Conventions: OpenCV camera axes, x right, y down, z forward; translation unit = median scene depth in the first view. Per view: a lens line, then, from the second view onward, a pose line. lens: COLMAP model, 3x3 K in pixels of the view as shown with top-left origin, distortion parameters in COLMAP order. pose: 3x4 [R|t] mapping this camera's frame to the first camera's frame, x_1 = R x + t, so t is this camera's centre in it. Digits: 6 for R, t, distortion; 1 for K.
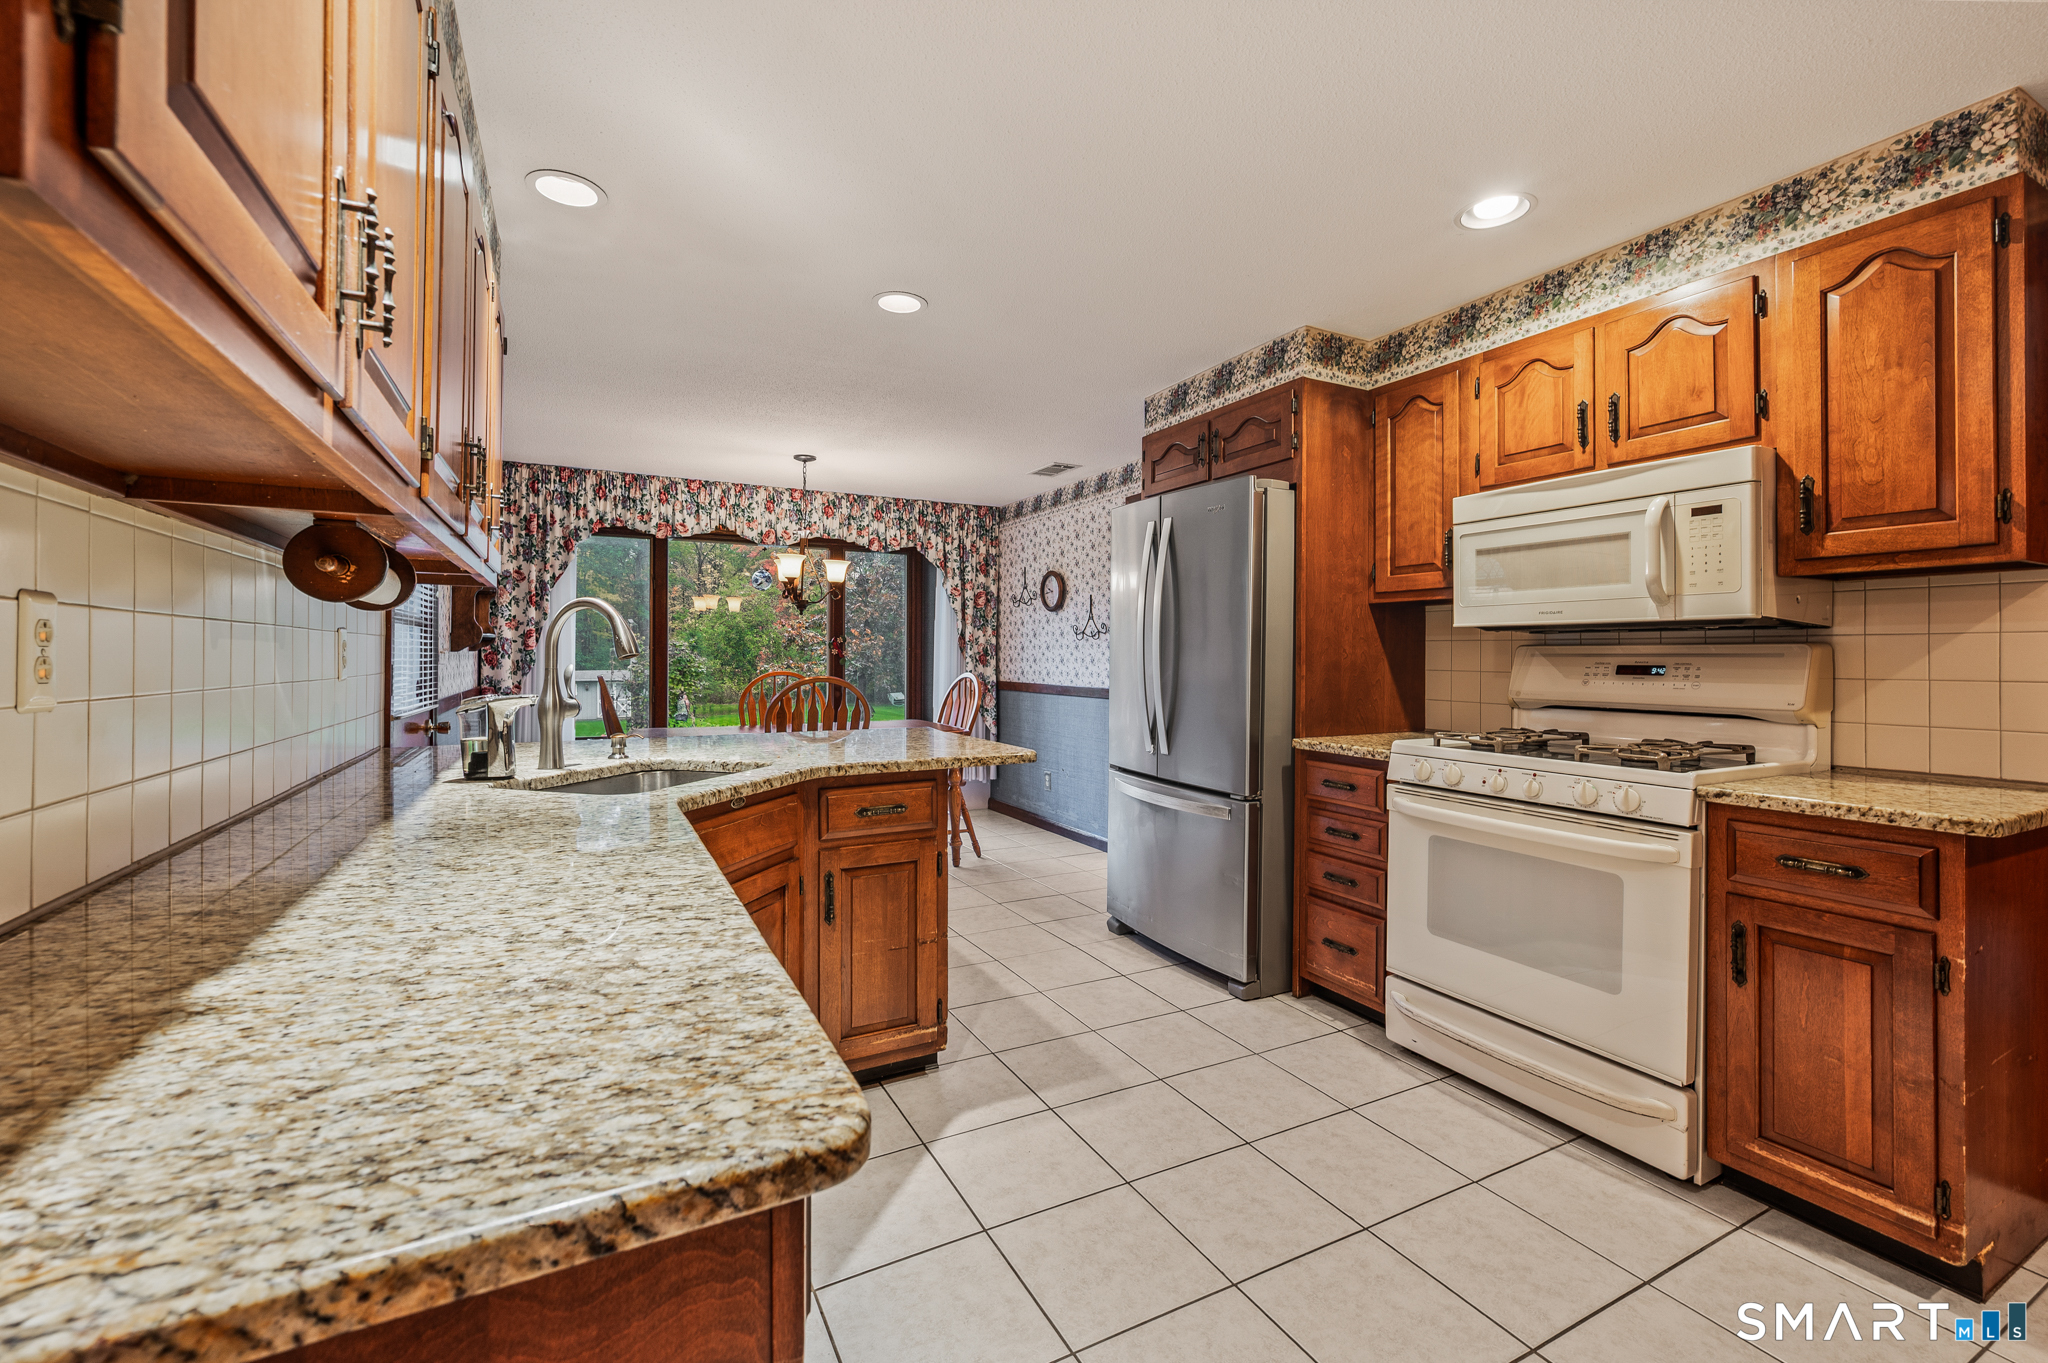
lens RADIAL K [[857.6, 0, 828.4], [0, 857.6, 671.4], [0, 0, 1]] dist [0.000617, -0.000058]
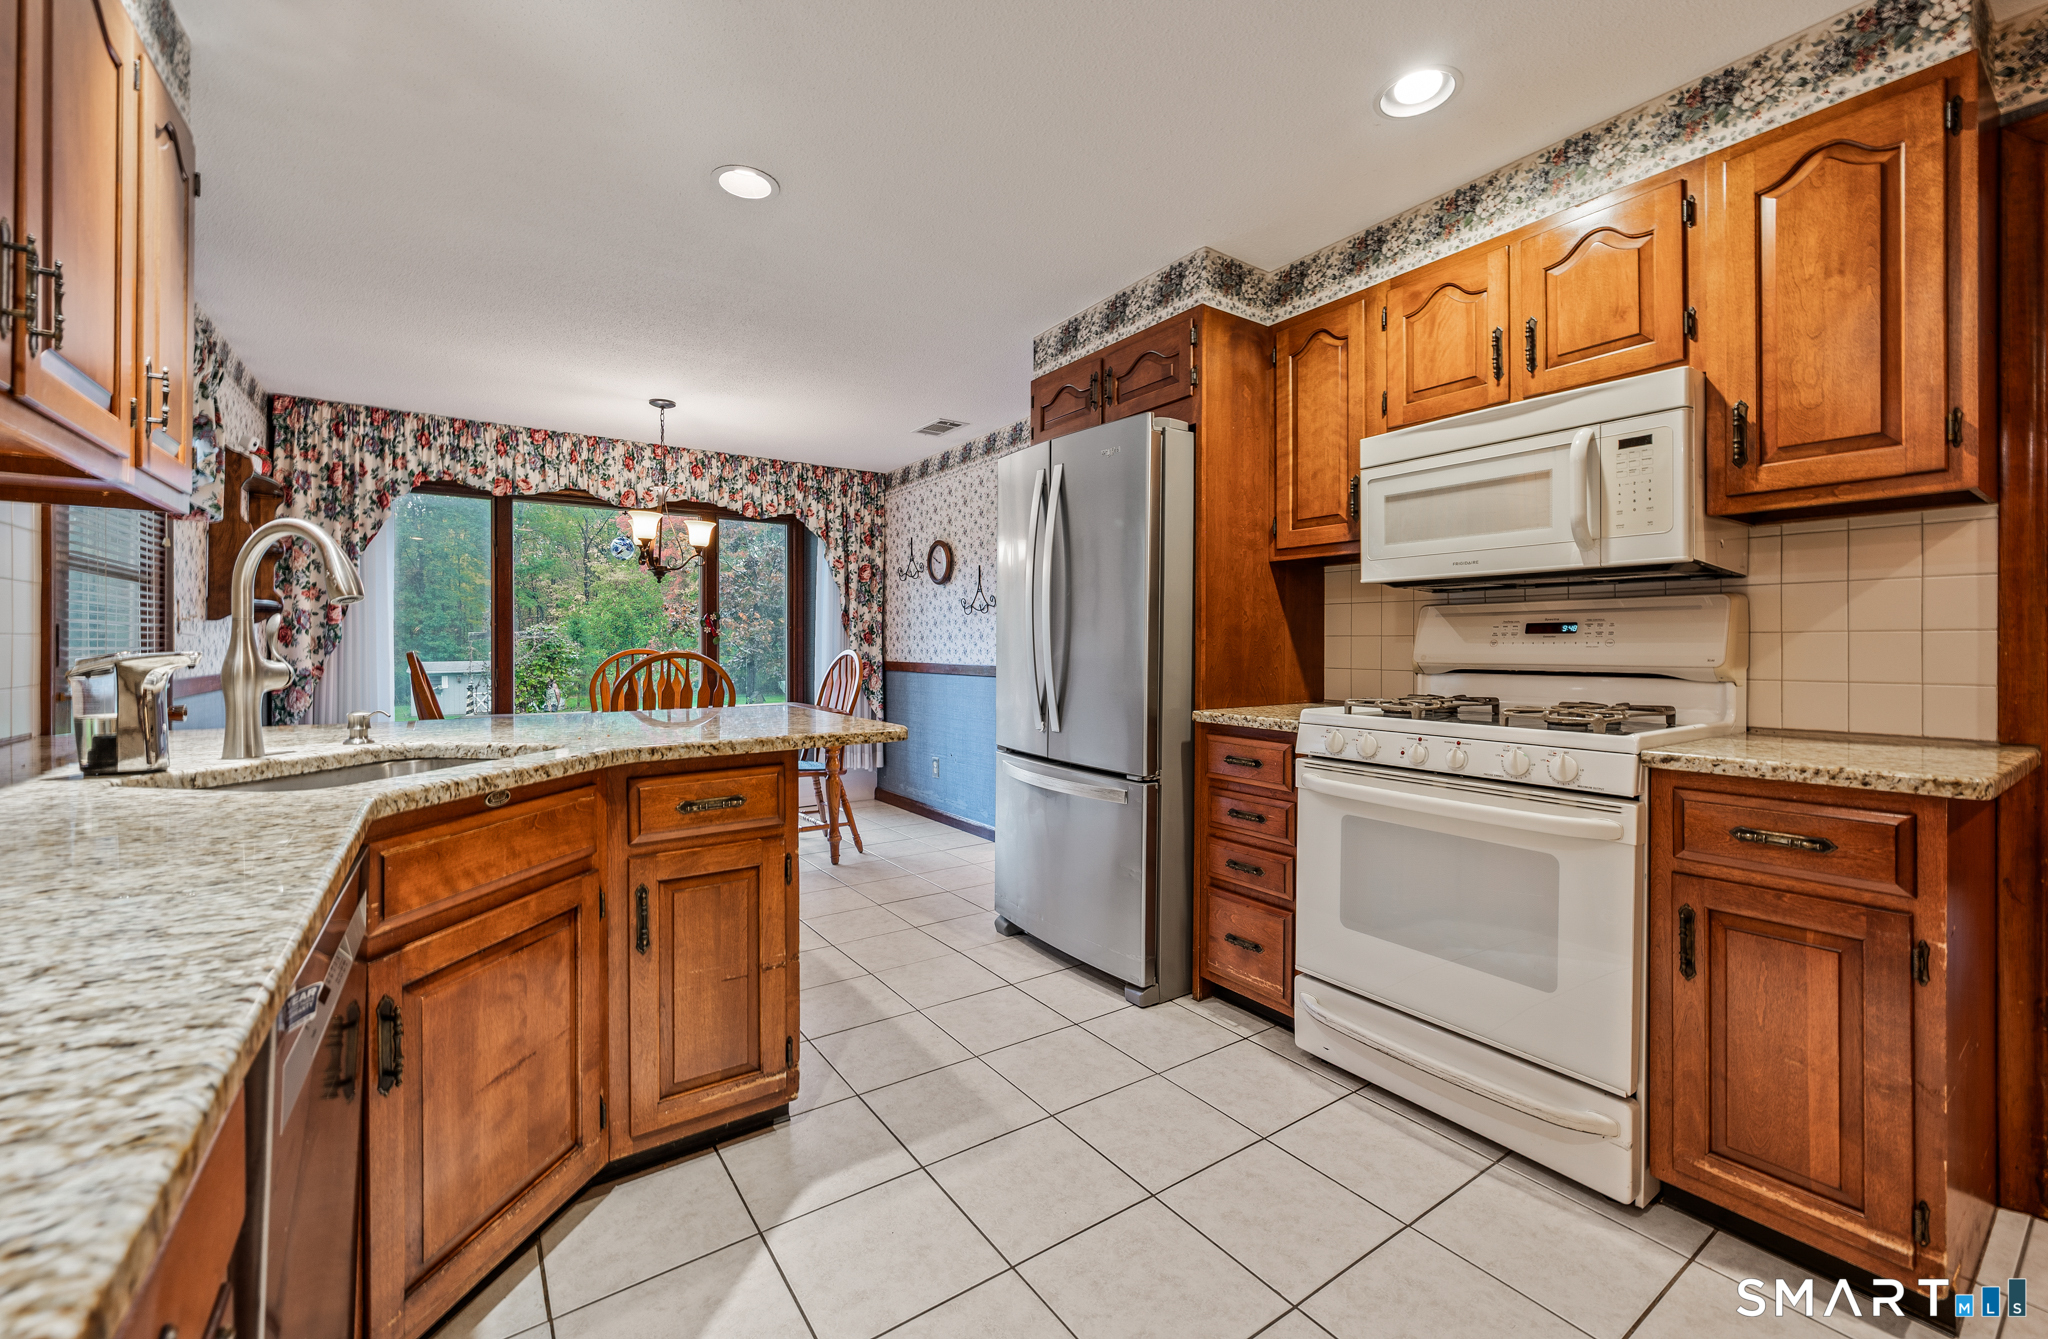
lens RADIAL K [[868.1, 0, 861.7], [0, 868.1, 661.0], [0, 0, 1]] dist [-0.000591, 0.000091]
pose [[0.988159, -0.002075, 0.153422, 0.078367], [0.002399, 0.999995, -0.001923, 0.034169], [-0.153418, 0.002268, 0.988159, 0.200440]]
